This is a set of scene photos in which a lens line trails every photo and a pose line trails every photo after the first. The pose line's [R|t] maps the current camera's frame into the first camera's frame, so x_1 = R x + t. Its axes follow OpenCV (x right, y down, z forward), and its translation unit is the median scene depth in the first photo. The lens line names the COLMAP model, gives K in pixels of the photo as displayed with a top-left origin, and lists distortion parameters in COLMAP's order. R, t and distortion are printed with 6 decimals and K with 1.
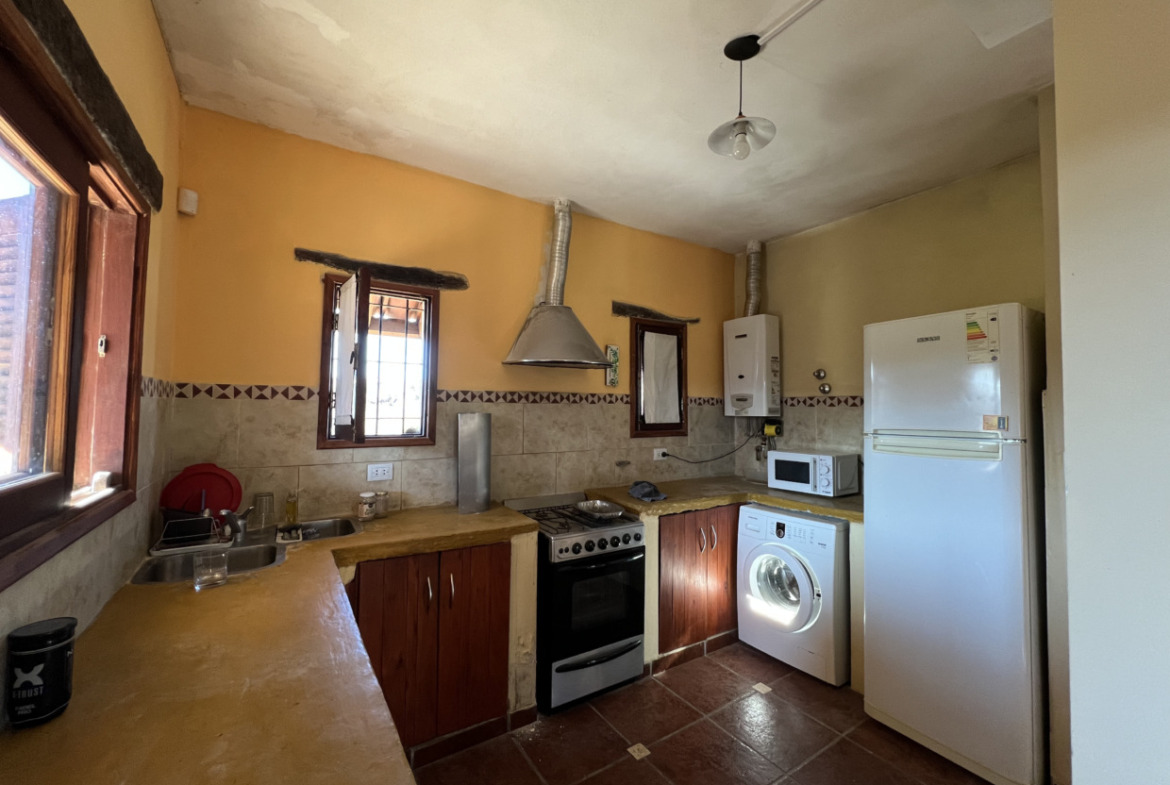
lens RADIAL K [[468.5, 0, 584.9], [0, 468.5, 389.8], [0, 0, 1]] dist [0.007259, 0.000068]
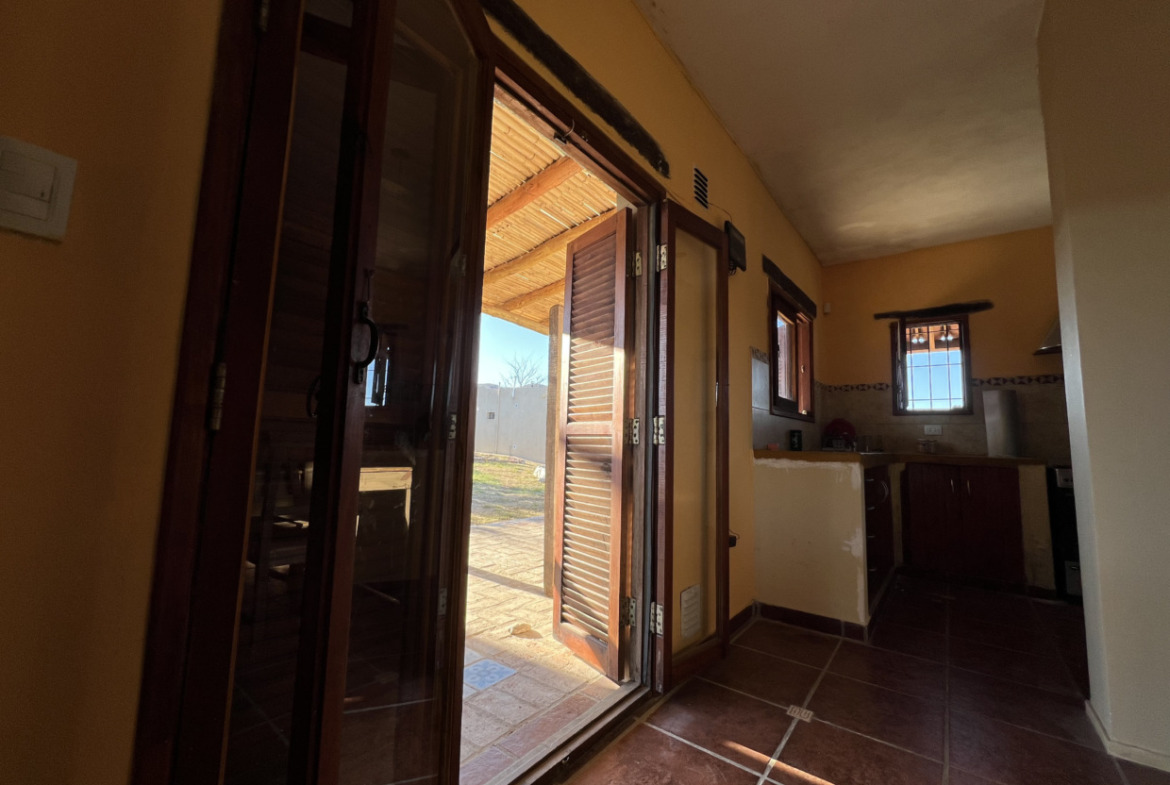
lens RADIAL K [[468.5, 0, 584.9], [0, 468.5, 389.8], [0, 0, 1]] dist [0.007259, 0.000068]
pose [[0.330882, -0.099789, -0.938381, 0.797366], [0.013299, 0.994788, -0.101098, 0.197665], [0.943578, 0.020972, 0.330485, -0.787843]]
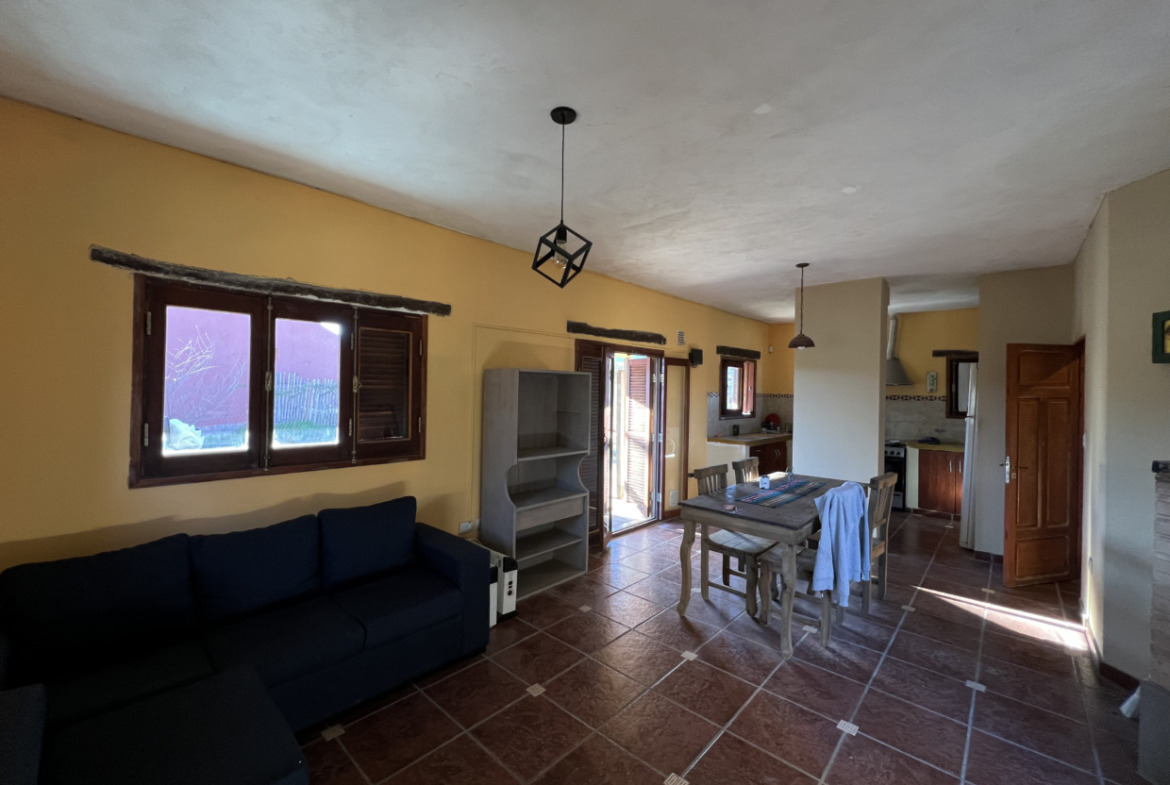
lens RADIAL K [[468.5, 0, 584.9], [0, 468.5, 389.8], [0, 0, 1]] dist [0.007259, 0.000068]
pose [[0.248620, -0.004454, -0.968591, 2.377038], [0.023925, 0.999713, 0.001544, -0.082327], [0.968306, -0.023557, 0.248655, -1.395182]]
